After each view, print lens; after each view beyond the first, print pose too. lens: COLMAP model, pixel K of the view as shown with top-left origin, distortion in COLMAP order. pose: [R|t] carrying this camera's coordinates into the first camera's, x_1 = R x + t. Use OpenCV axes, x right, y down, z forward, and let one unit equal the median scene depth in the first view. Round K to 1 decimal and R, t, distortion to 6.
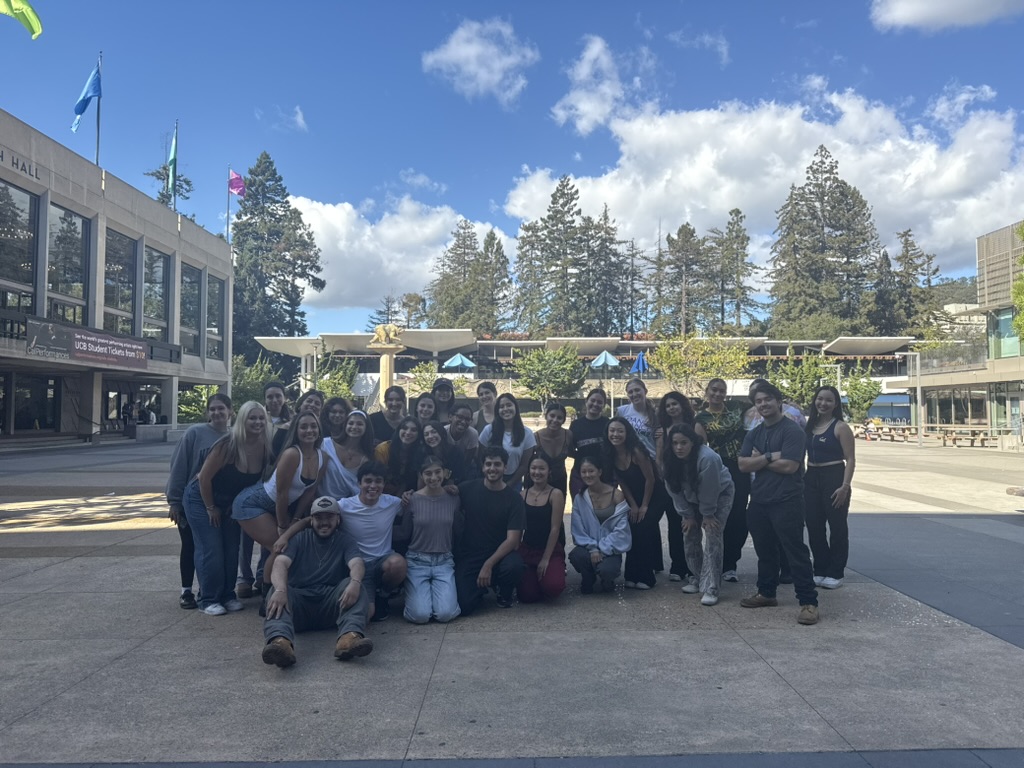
lens RADIAL K [[720.1, 0, 513.0], [0, 720.1, 384.4], [0, 0, 1]] dist [0.003450, 0.001339]
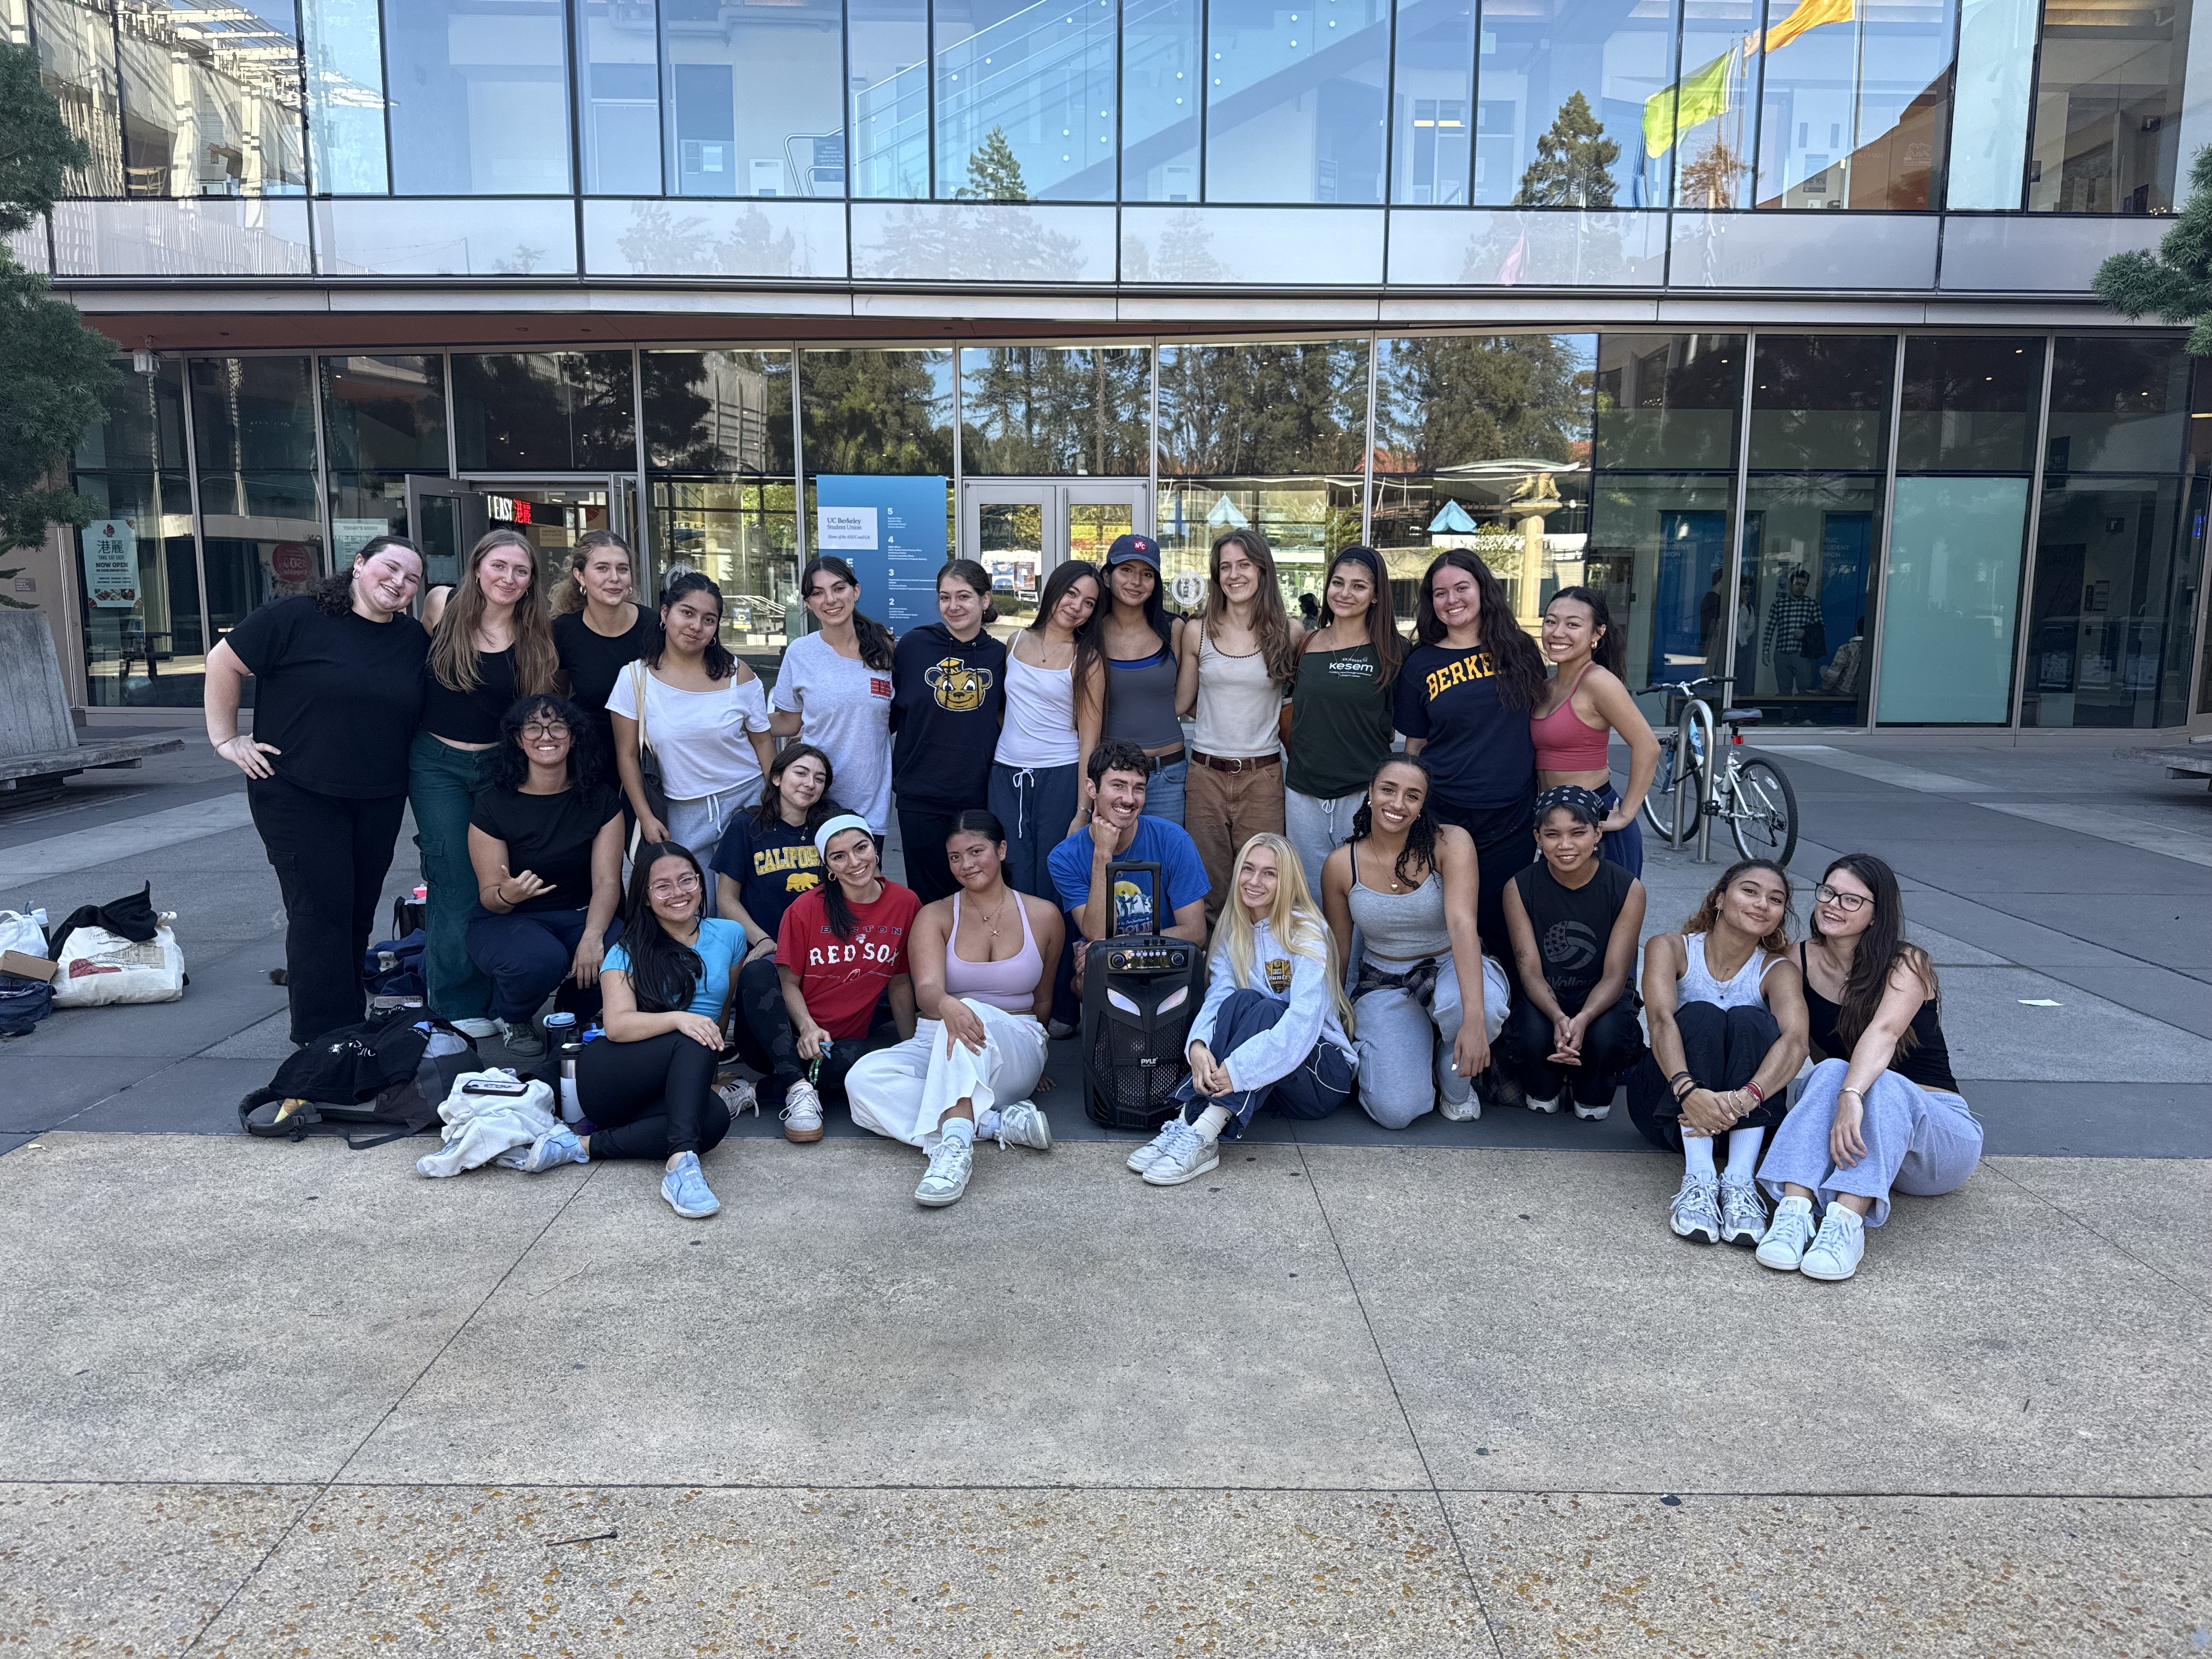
lens RADIAL K [[1555.6, 0, 1103.0], [0, 1555.6, 824.0], [0, 0, 1]] dist [0.003450, 0.001339]
pose [[-0.999783, -0.004302, -0.020376, 0.047431], [-0.006368, 0.994719, 0.102439, 0.052800], [0.019828, 0.102546, -0.994531, 1.813520]]
